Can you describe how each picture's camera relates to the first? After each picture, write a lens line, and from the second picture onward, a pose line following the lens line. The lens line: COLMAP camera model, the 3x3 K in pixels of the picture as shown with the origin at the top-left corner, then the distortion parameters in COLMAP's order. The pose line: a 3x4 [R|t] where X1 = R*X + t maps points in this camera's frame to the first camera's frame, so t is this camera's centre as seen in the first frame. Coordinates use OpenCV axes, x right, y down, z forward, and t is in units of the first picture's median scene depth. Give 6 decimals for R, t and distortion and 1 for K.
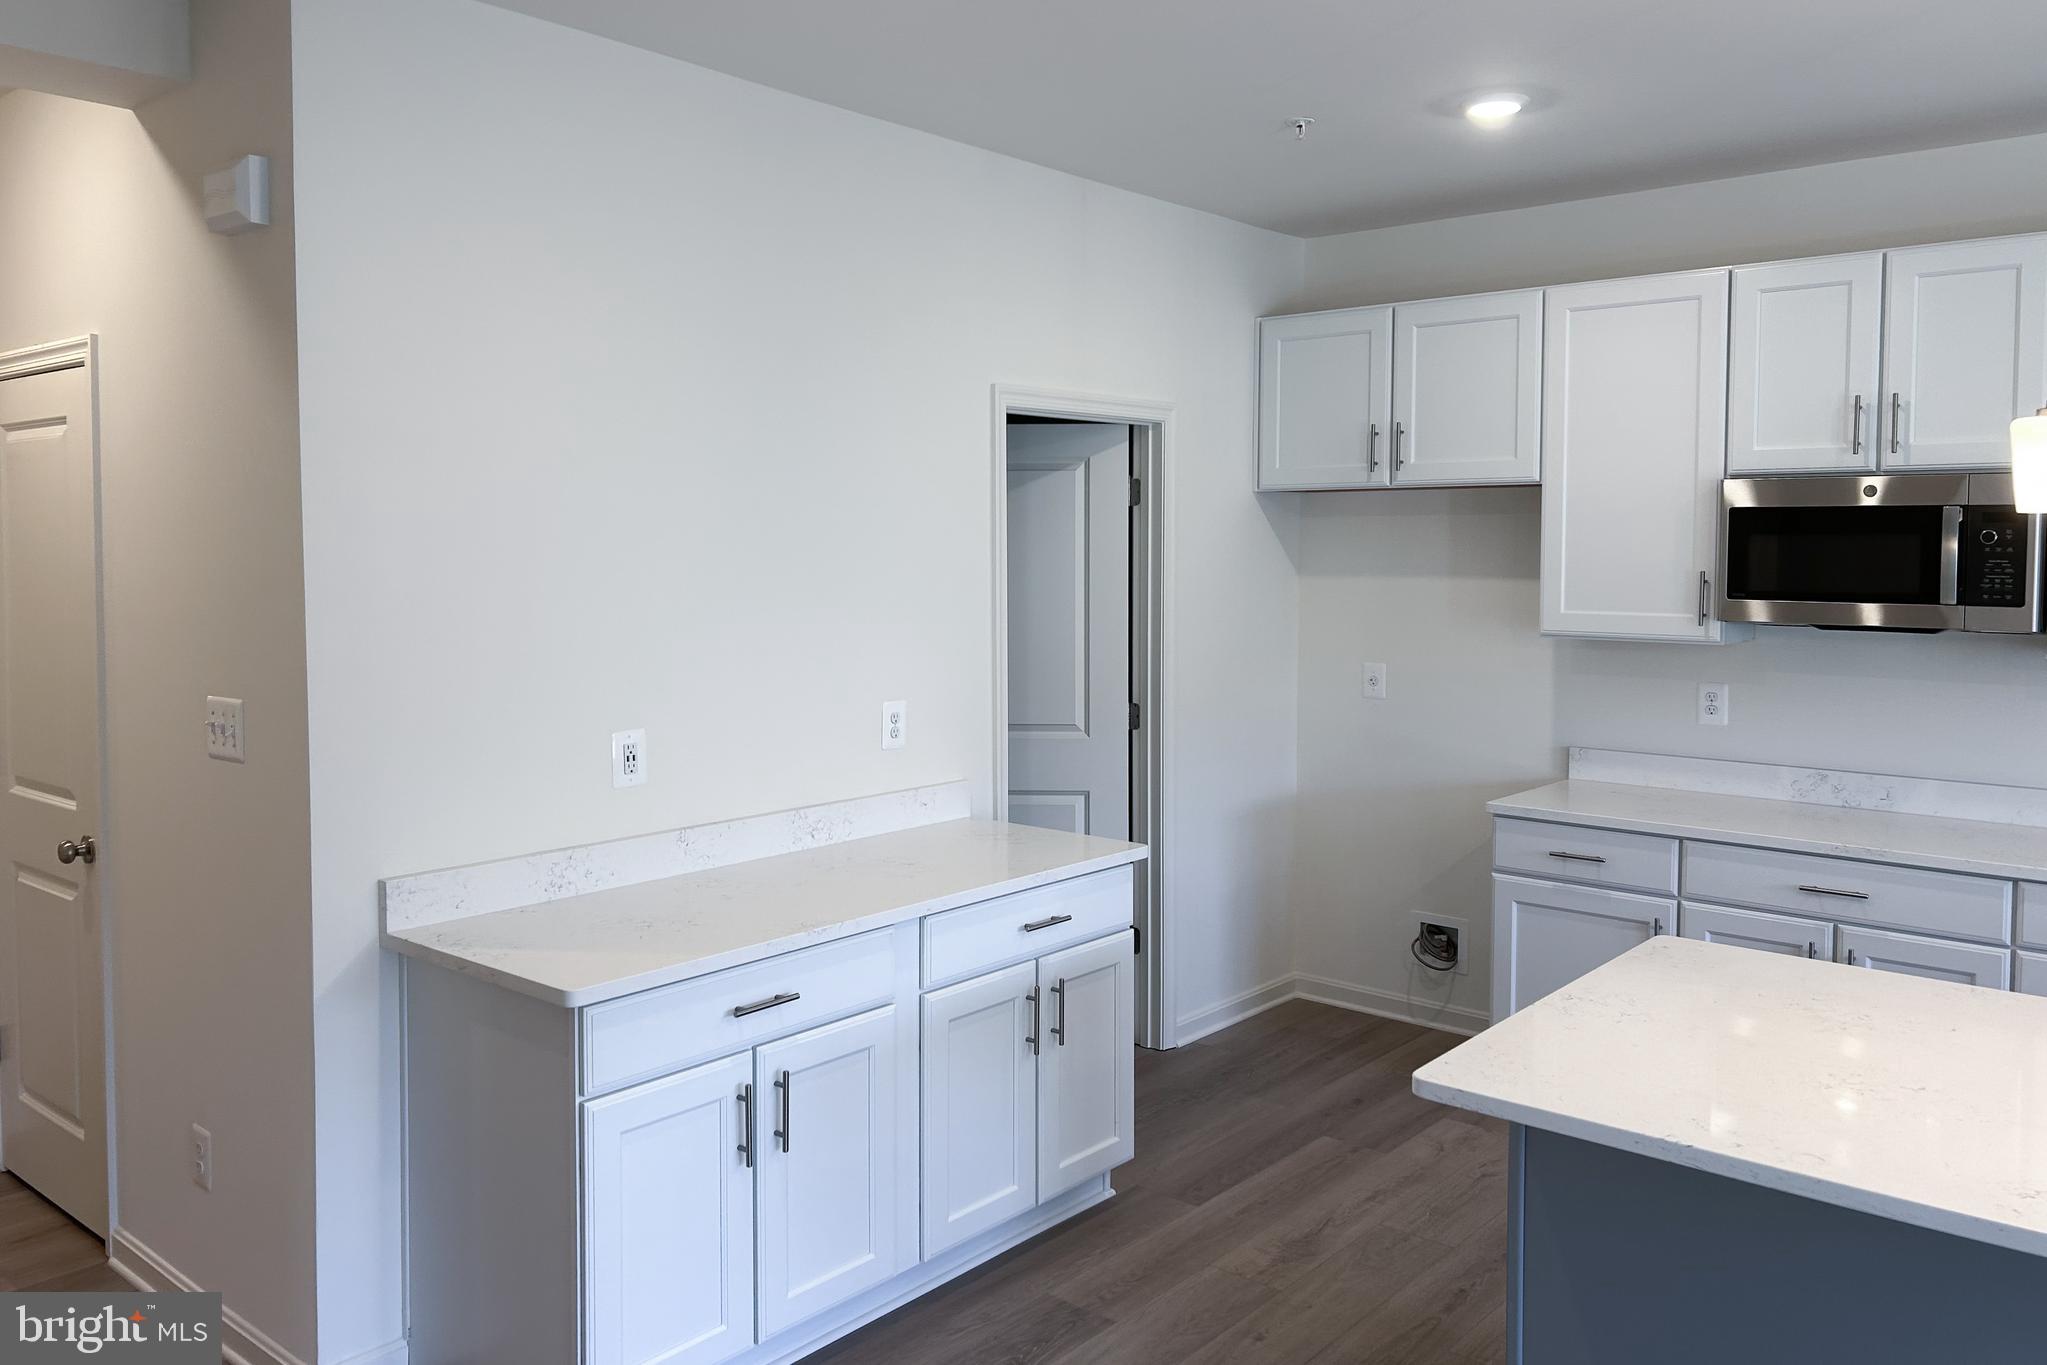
lens RADIAL K [[1551.9, 0, 1020.1], [0, 1551.9, 609.6], [0, 0, 1]] dist [0.061144, -0.033162]
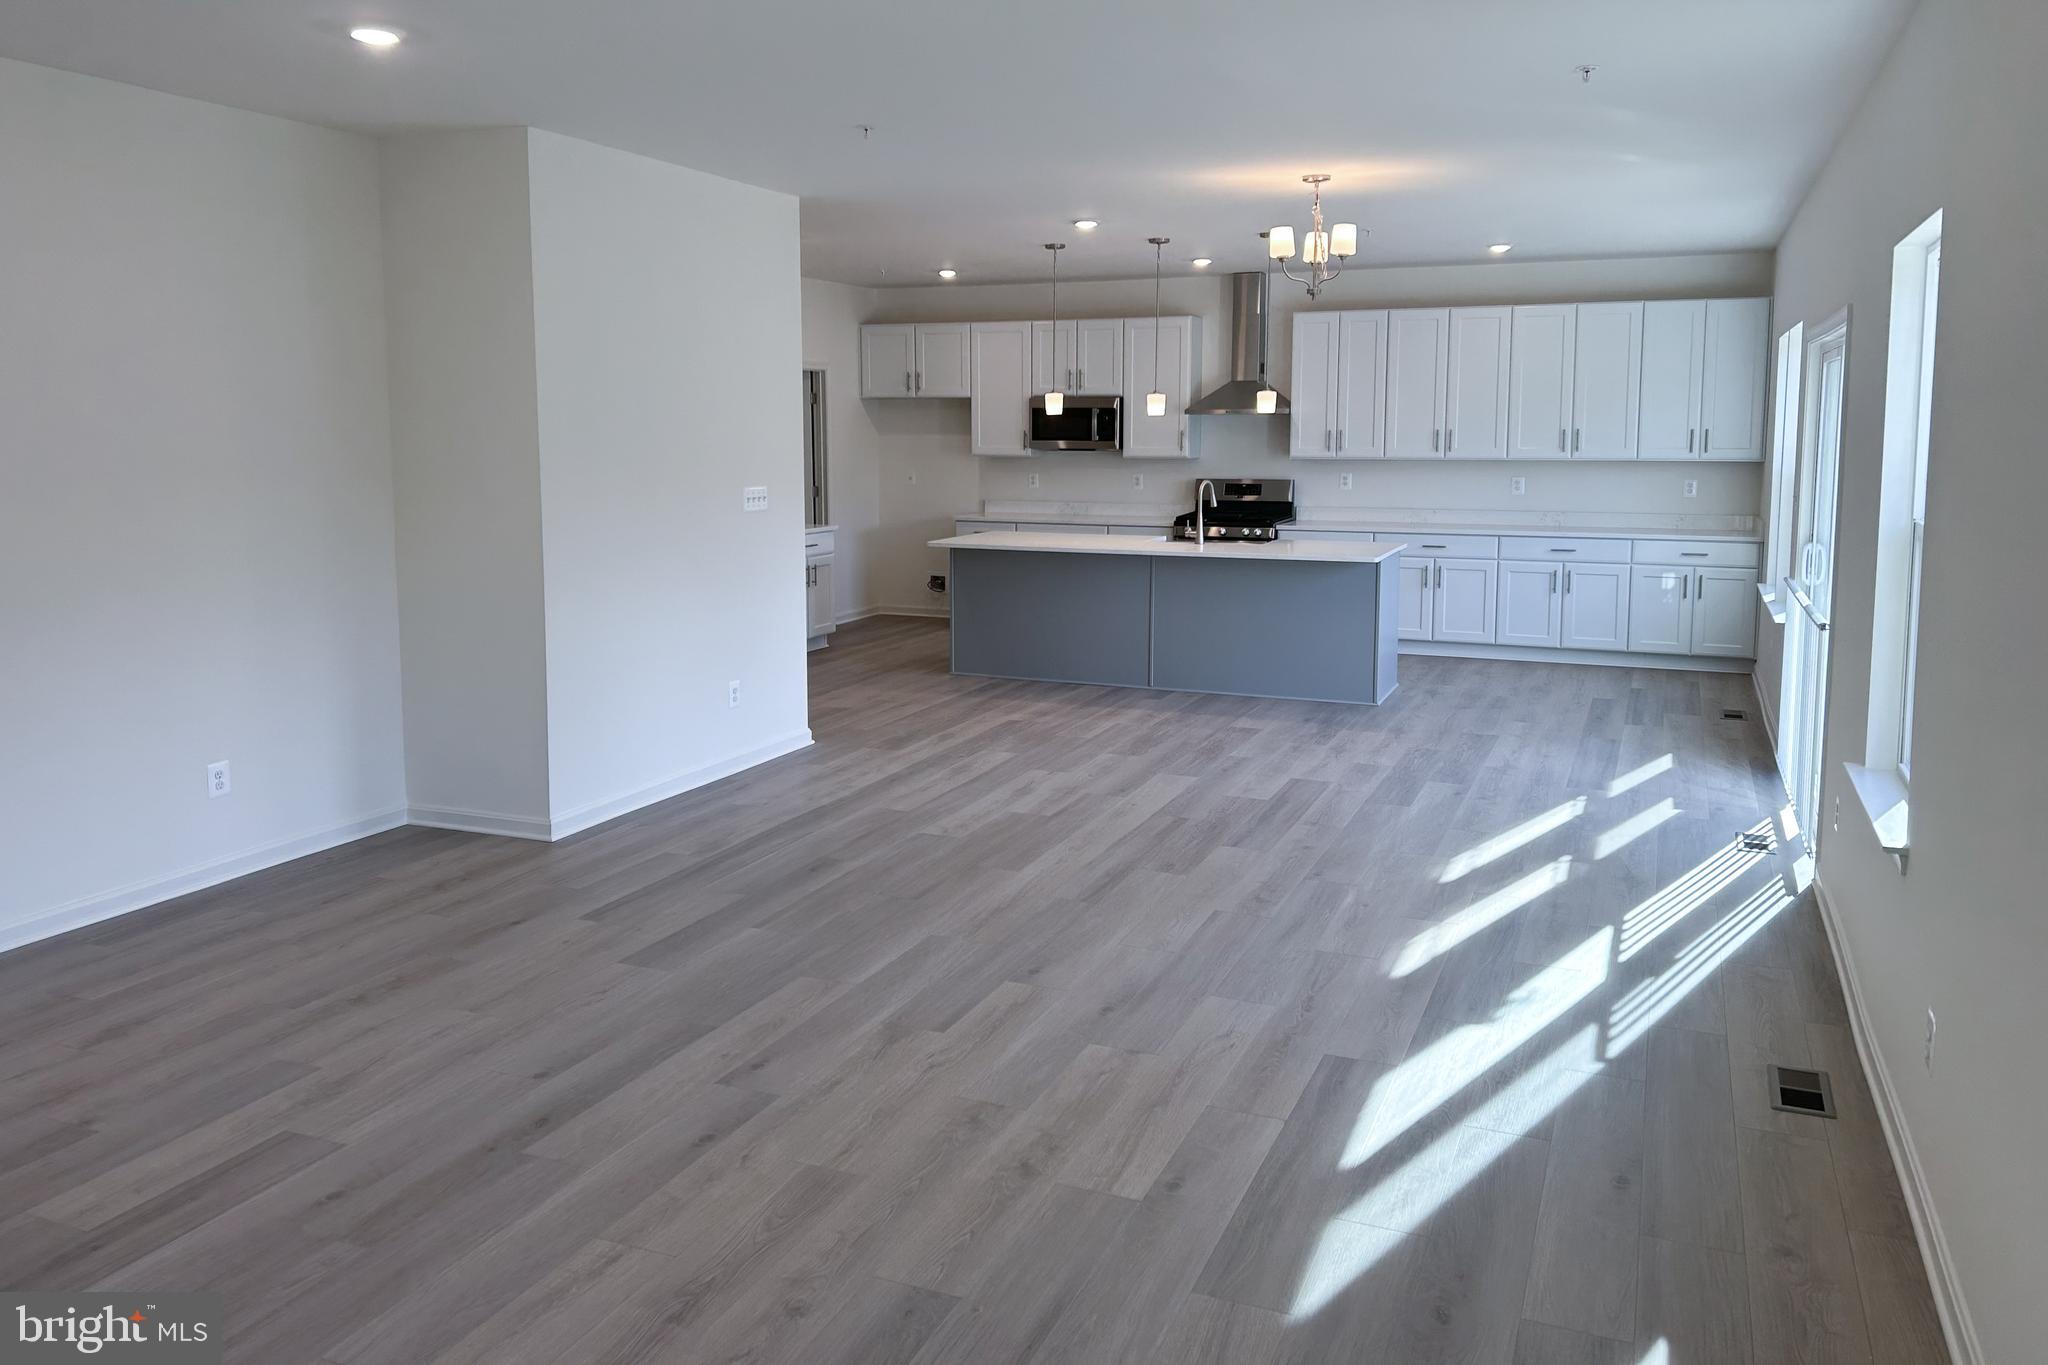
lens RADIAL K [[1552.7, 0, 1011.9], [0, 1552.7, 598.3], [0, 0, 1]] dist [0.061144, -0.033162]
pose [[0.954361, -0.037895, 0.296242, -0.438867], [0.016573, 0.997109, 0.074158, 0.071794], [-0.298195, -0.065864, 0.952230, -1.731168]]
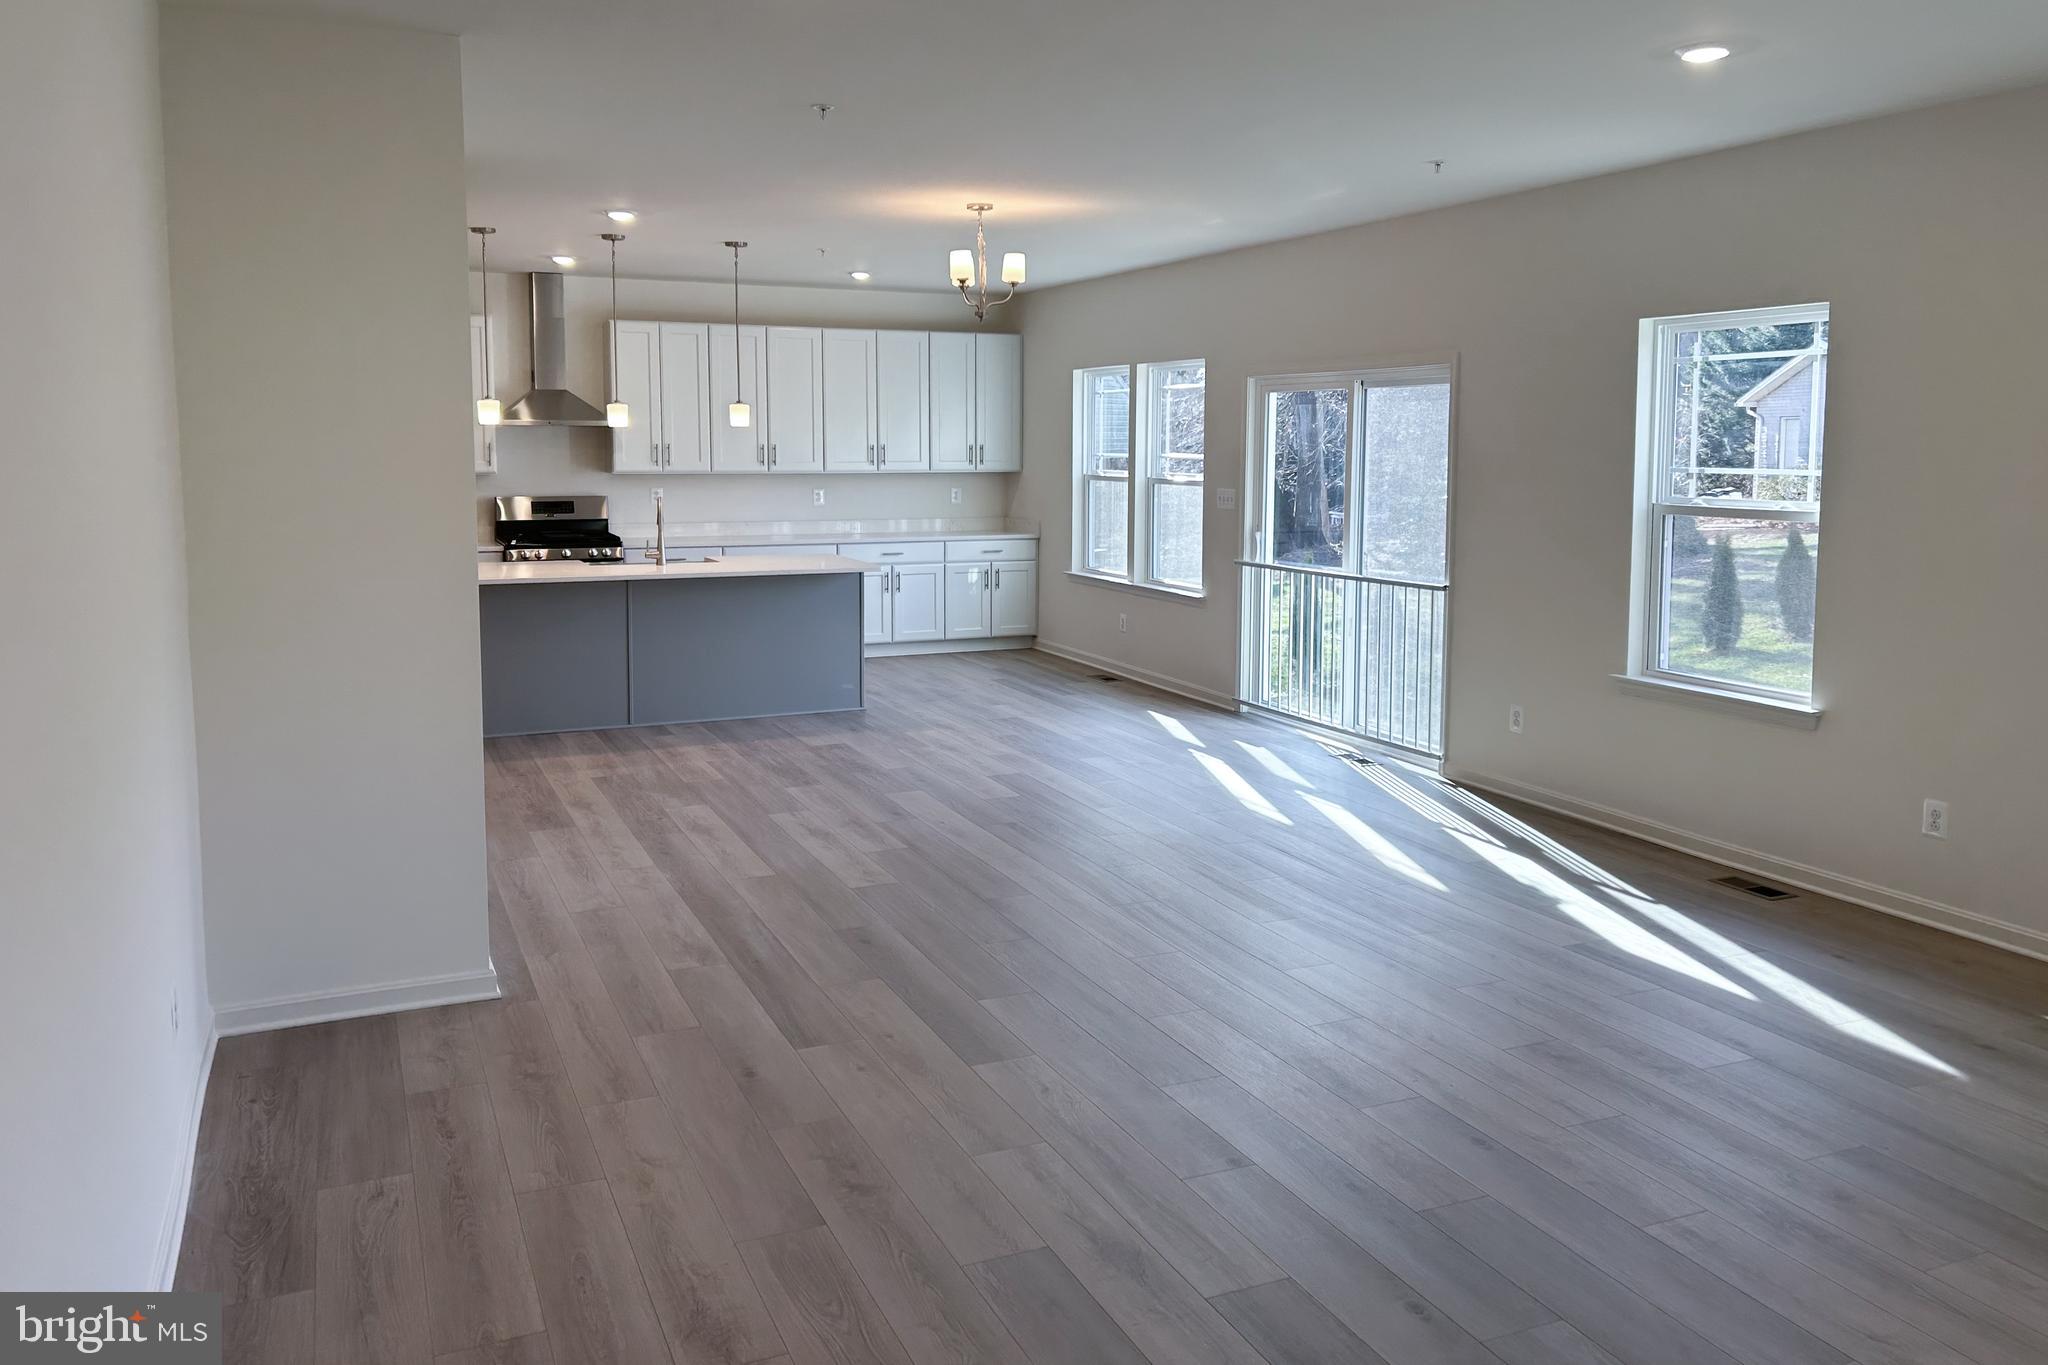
lens RADIAL K [[1552.7, 0, 1034.4], [0, 1552.7, 632.9], [0, 0, 1]] dist [0.061144, -0.033162]
pose [[0.434325, -0.115672, 0.893298, -1.213313], [0.035839, 0.993154, 0.111177, 0.037796], [-0.900043, -0.016272, 0.435497, -1.038974]]
